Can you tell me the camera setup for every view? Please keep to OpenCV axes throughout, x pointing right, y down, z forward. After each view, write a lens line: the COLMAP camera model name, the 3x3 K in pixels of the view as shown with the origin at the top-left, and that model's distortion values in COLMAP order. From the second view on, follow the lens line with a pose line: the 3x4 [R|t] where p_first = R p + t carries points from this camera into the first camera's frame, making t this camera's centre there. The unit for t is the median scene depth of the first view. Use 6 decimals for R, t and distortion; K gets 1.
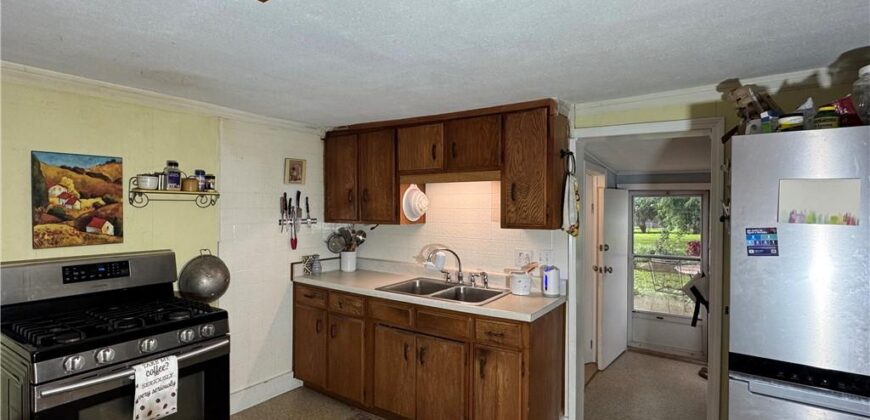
lens RADIAL K [[413.8, 0, 435.0], [0, 413.8, 210.0], [0, 0, 1]] dist [0.000630, 0.000112]
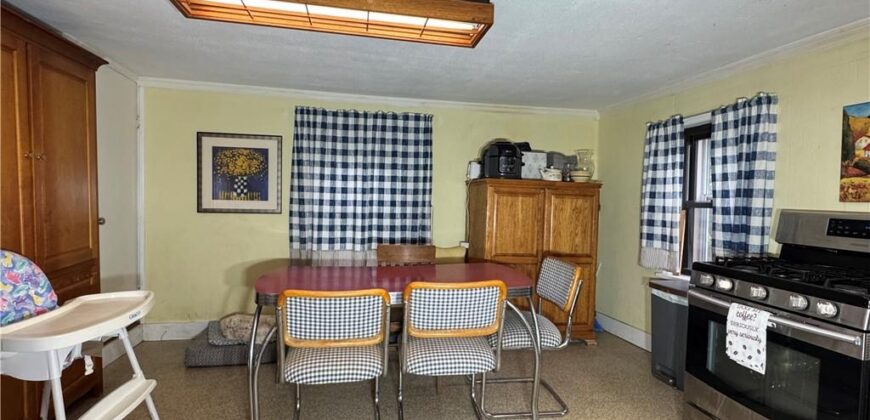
lens RADIAL K [[413.8, 0, 435.0], [0, 413.8, 210.0], [0, 0, 1]] dist [0.000630, 0.000112]
pose [[-0.718113, 0.014034, -0.695785, 0.484644], [-0.026137, 0.998547, 0.047116, 0.092791], [0.695435, 0.052020, -0.716703, 1.038588]]
